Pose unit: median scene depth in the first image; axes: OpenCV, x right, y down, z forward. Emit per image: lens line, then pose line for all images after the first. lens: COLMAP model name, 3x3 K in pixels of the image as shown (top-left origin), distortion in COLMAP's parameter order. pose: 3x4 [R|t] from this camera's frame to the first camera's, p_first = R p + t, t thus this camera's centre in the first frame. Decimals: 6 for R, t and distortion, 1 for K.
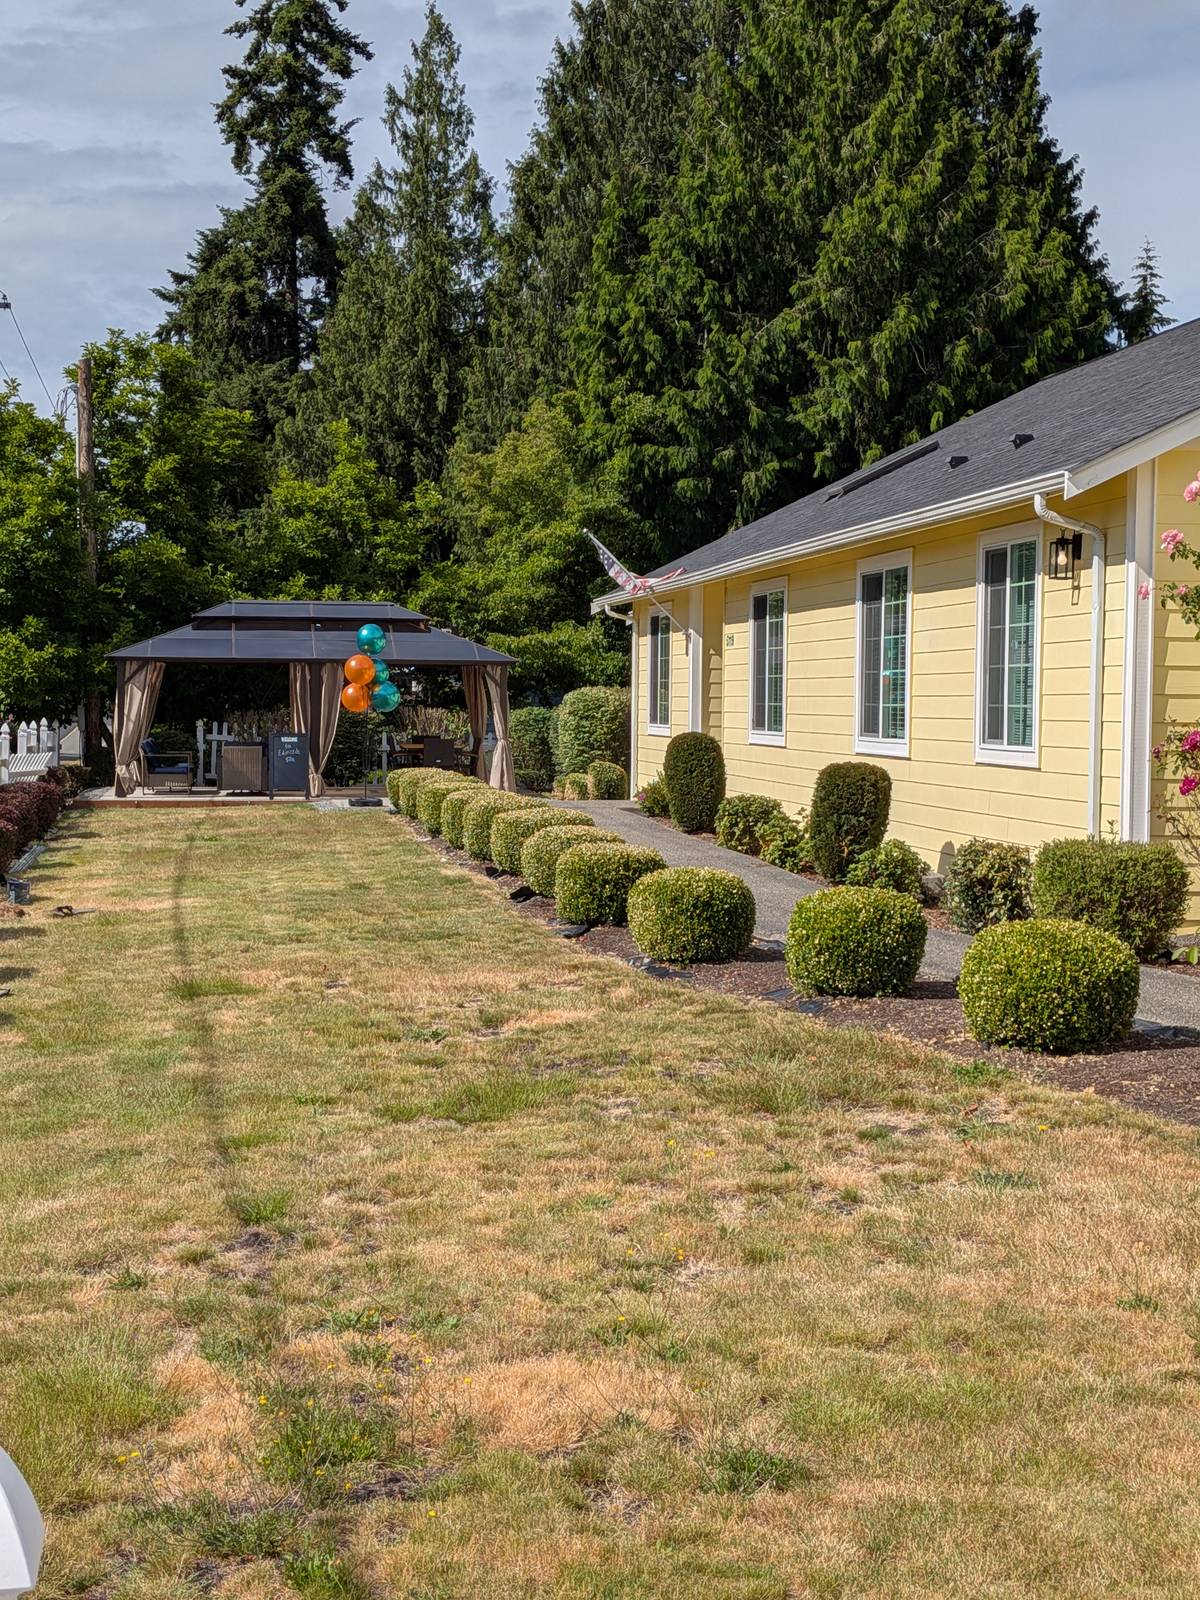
lens RADIAL K [[2304.4, 0, 581.1], [0, 2304.4, 790.3], [0, 0, 1]] dist [0.088149, 0.000000]
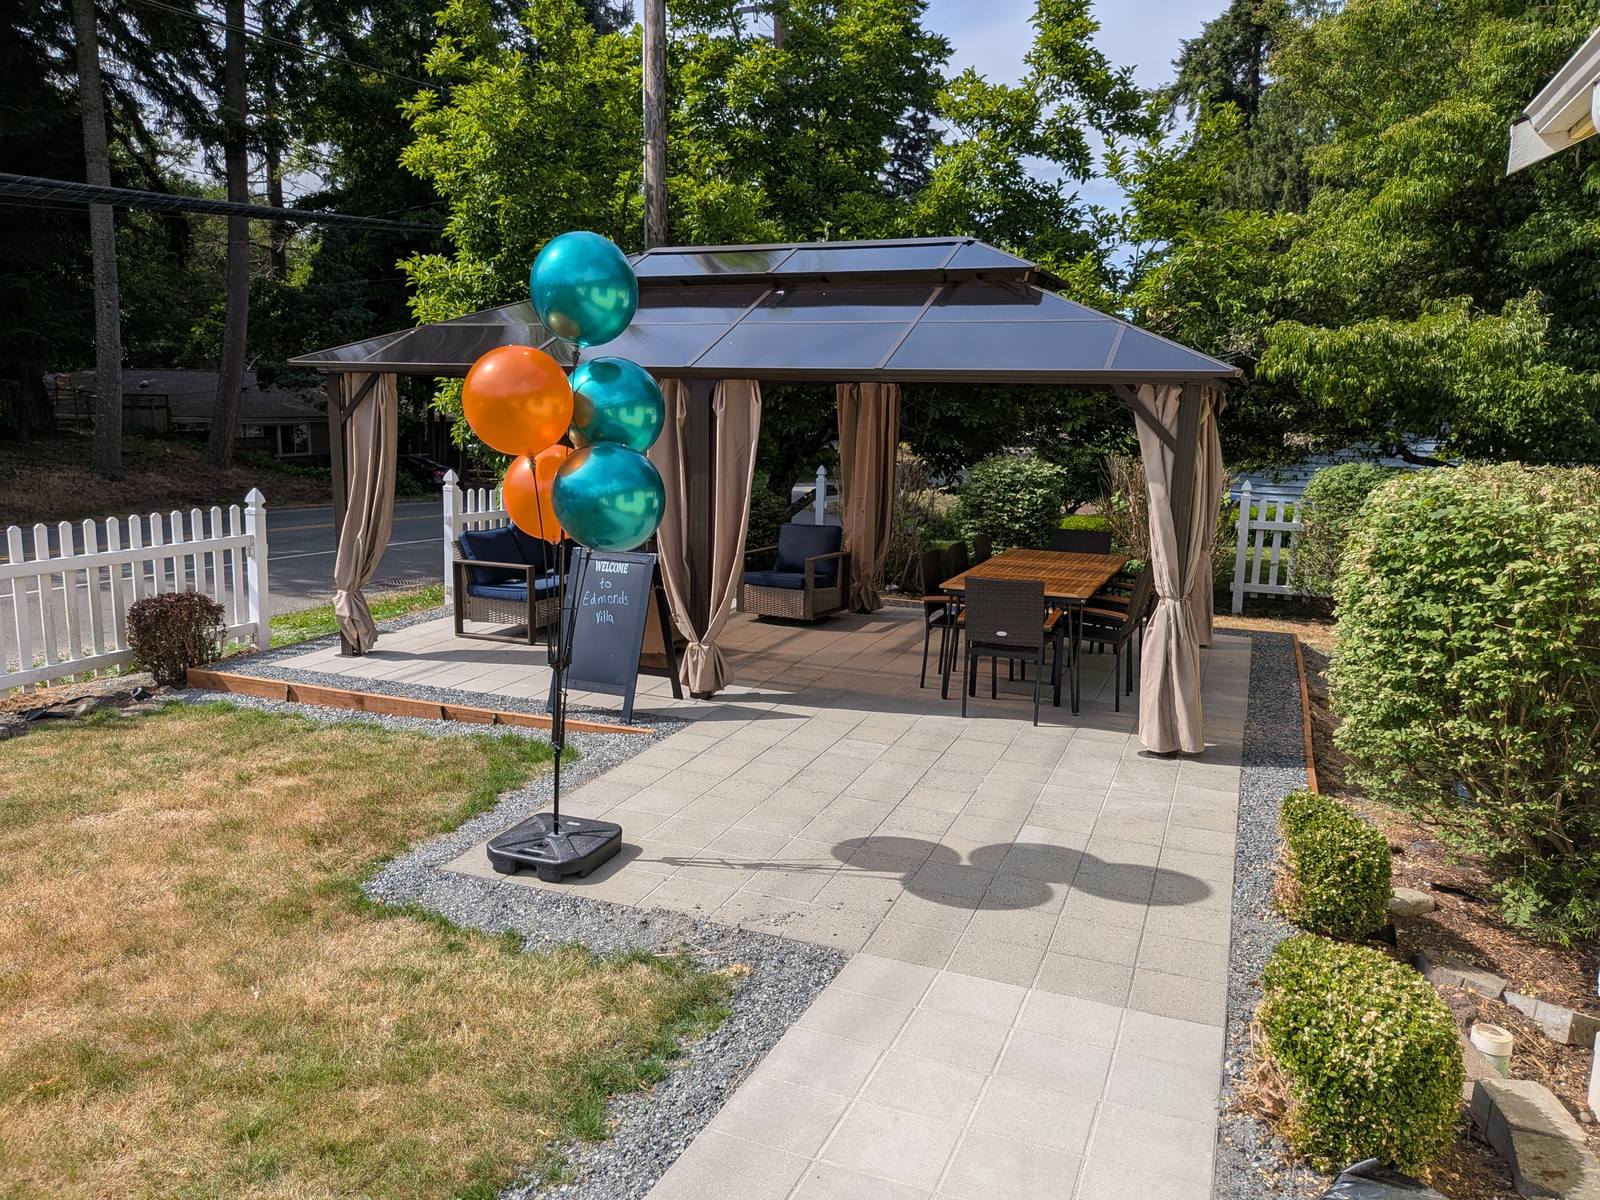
lens RADIAL K [[1165.3, 0, 799.5], [0, 1165.3, 608.5], [0, 0, 1]] dist [0.032112, -0.053536]
pose [[0.867410, 0.100612, -0.487317, 0.003588], [-0.031472, 0.988477, 0.148063, -0.038907], [0.496599, -0.113094, 0.860581, 0.701701]]
